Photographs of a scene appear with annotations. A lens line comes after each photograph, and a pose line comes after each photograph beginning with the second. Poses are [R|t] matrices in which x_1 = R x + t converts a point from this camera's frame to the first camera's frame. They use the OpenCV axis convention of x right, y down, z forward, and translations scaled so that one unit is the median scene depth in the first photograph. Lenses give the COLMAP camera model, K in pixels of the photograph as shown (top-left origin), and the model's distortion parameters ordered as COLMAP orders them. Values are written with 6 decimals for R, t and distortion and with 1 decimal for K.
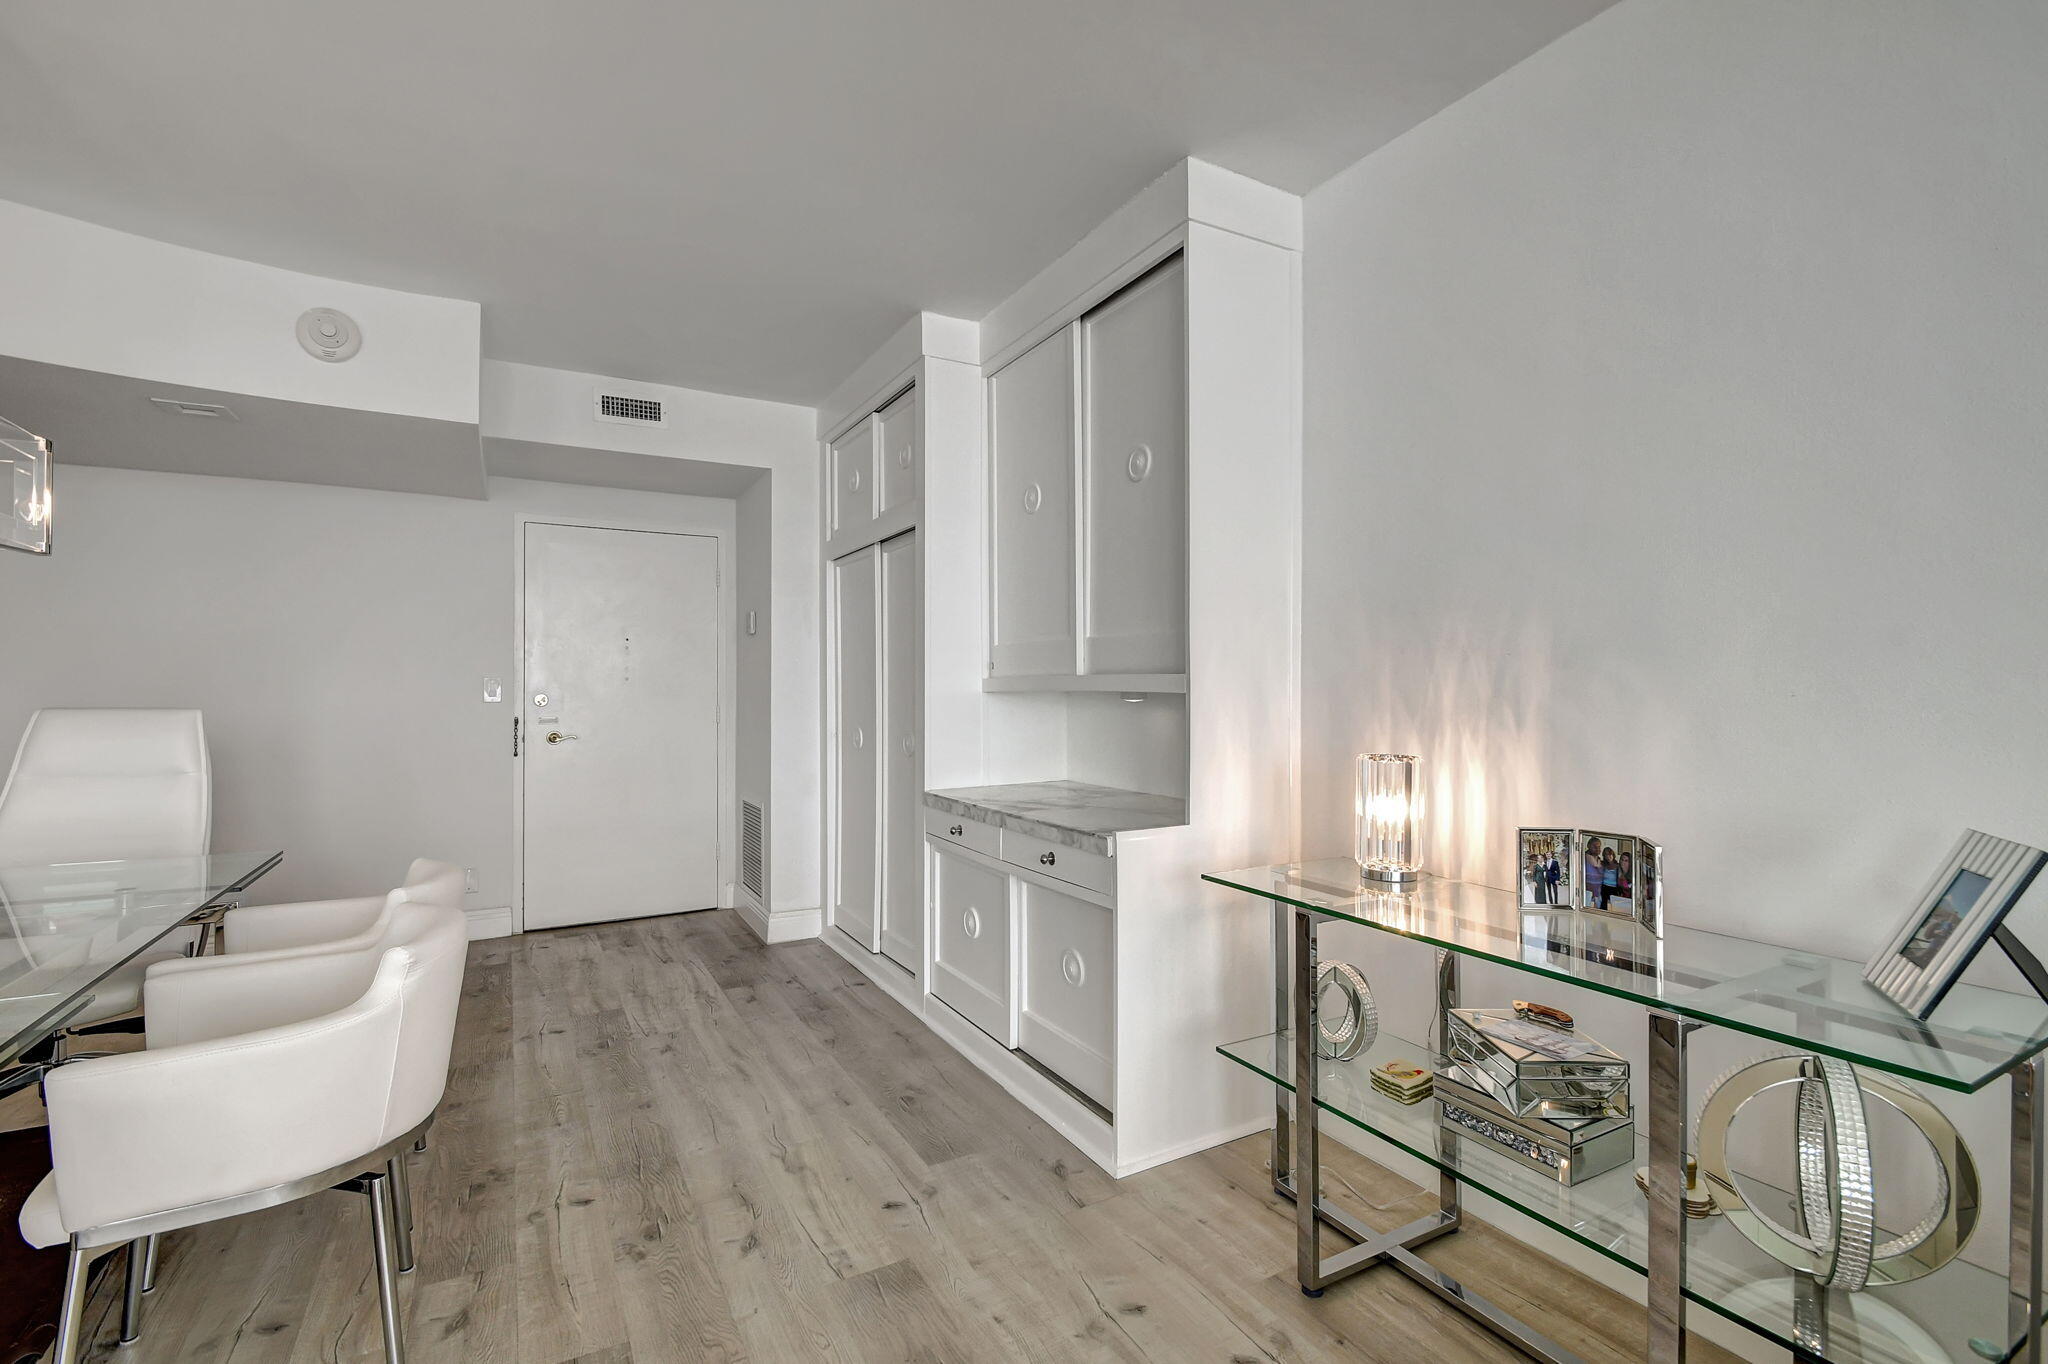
lens RADIAL K [[895.9, 0, 1043.1], [0, 895.9, 707.3], [0, 0, 1]] dist [0.002057, -0.014998]
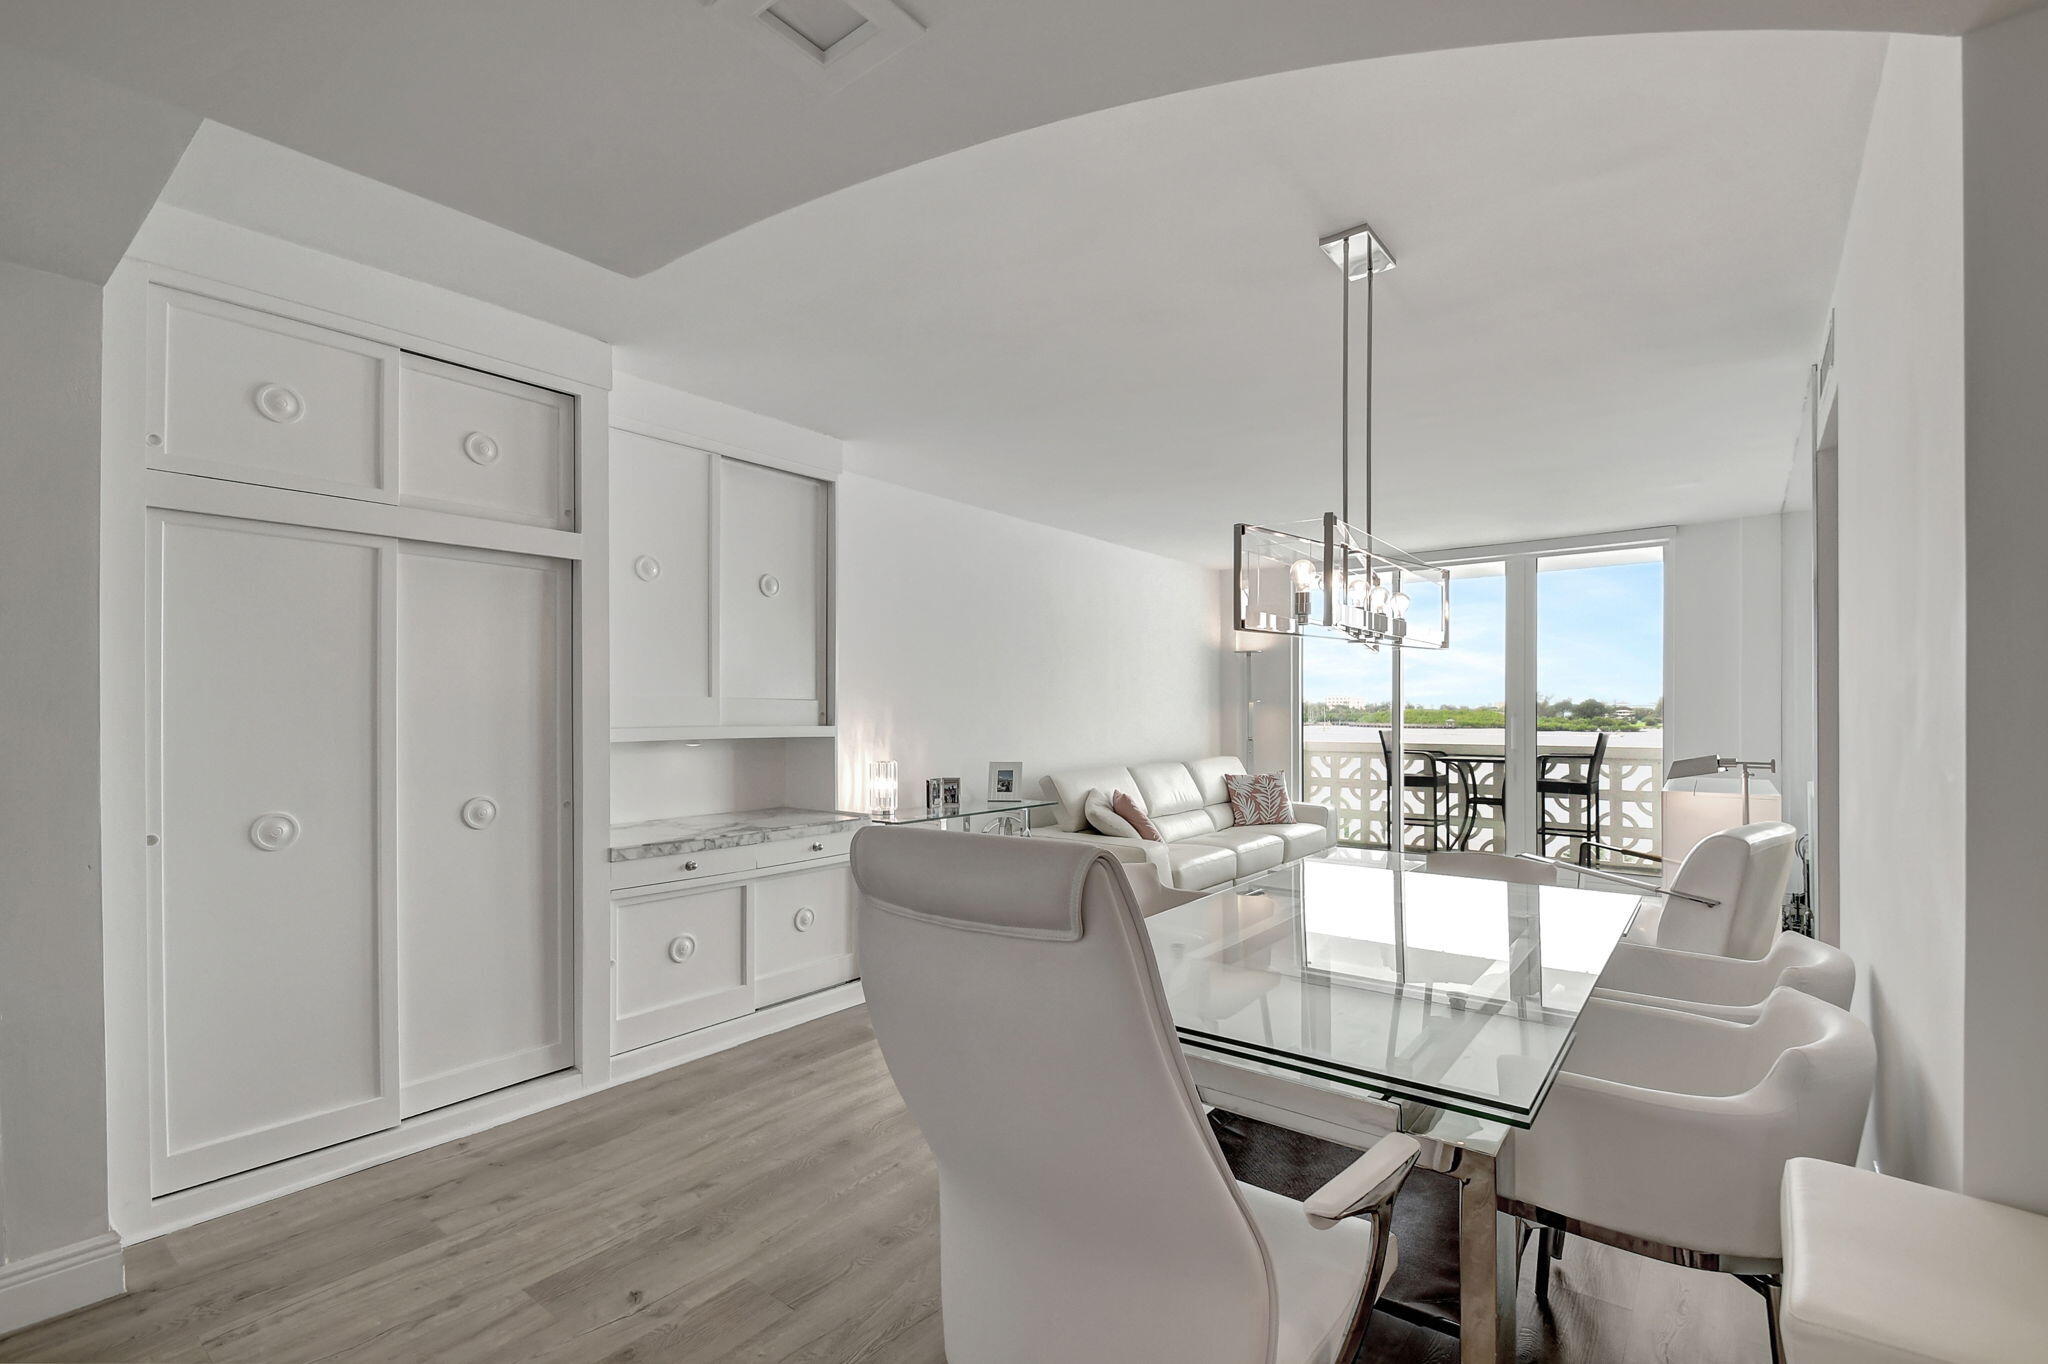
lens RADIAL K [[910.8, 0, 1025.1], [0, 910.8, 692.9], [0, 0, 1]] dist [-0.000297, -0.000546]
pose [[-0.366012, 0.019969, 0.930396, -1.496336], [0.014715, 0.999769, -0.015669, -0.063173], [-0.930494, 0.007955, -0.366221, 1.161830]]
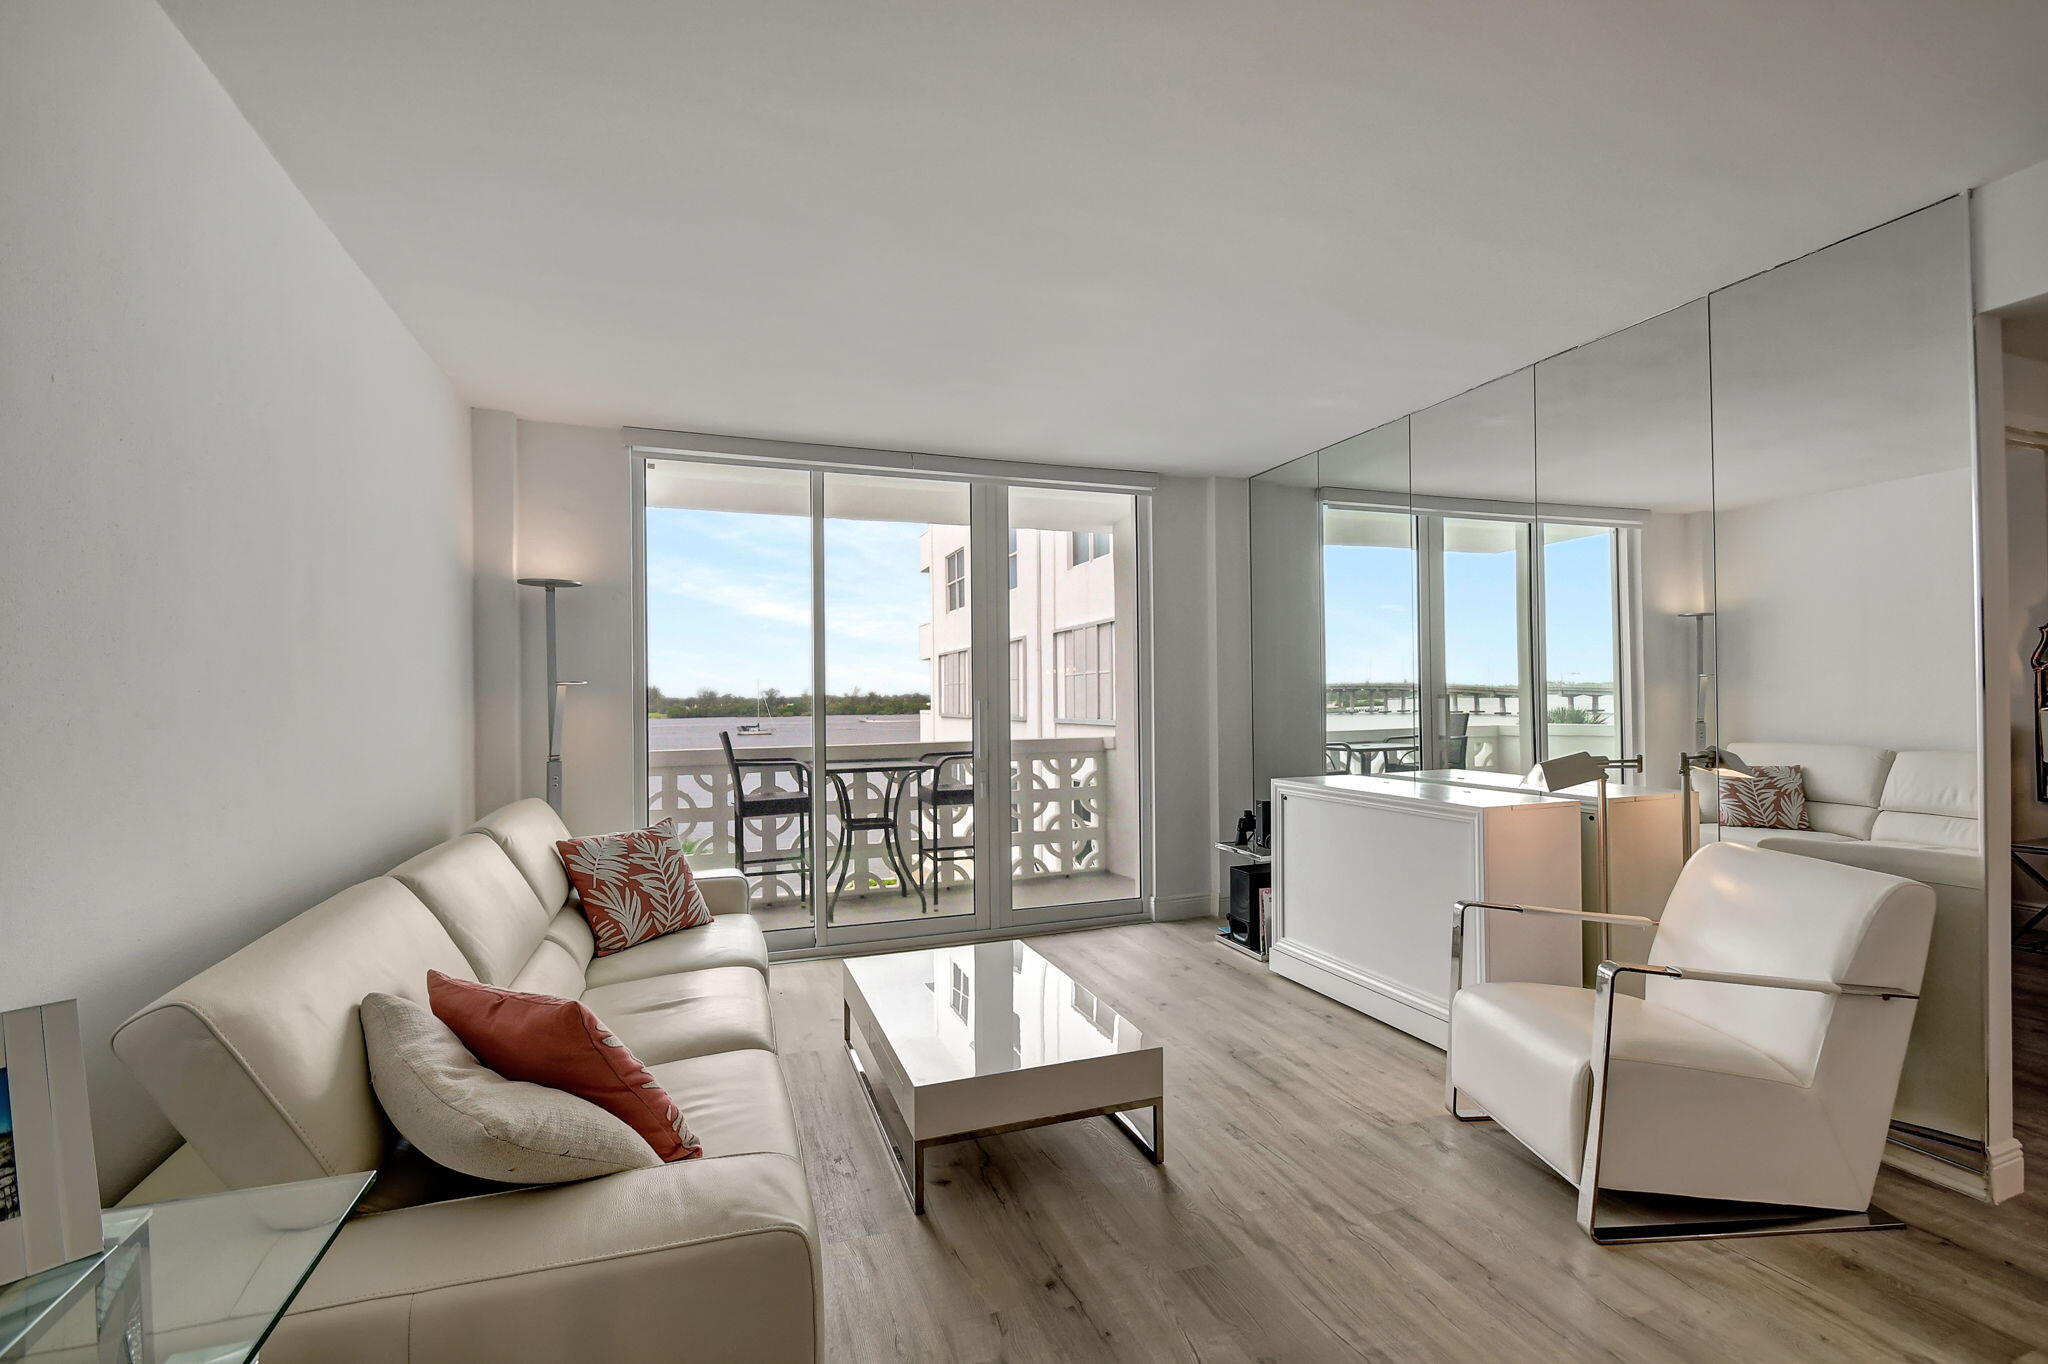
lens RADIAL K [[908.0, 0, 1031.1], [0, 908.0, 689.6], [0, 0, 1]] dist [0.000338, -0.000087]
pose [[-0.985272, 0.012711, 0.170523, 0.024909], [0.013630, 0.999898, 0.004224, -0.053963], [-0.170452, 0.006486, -0.985345, 0.688797]]
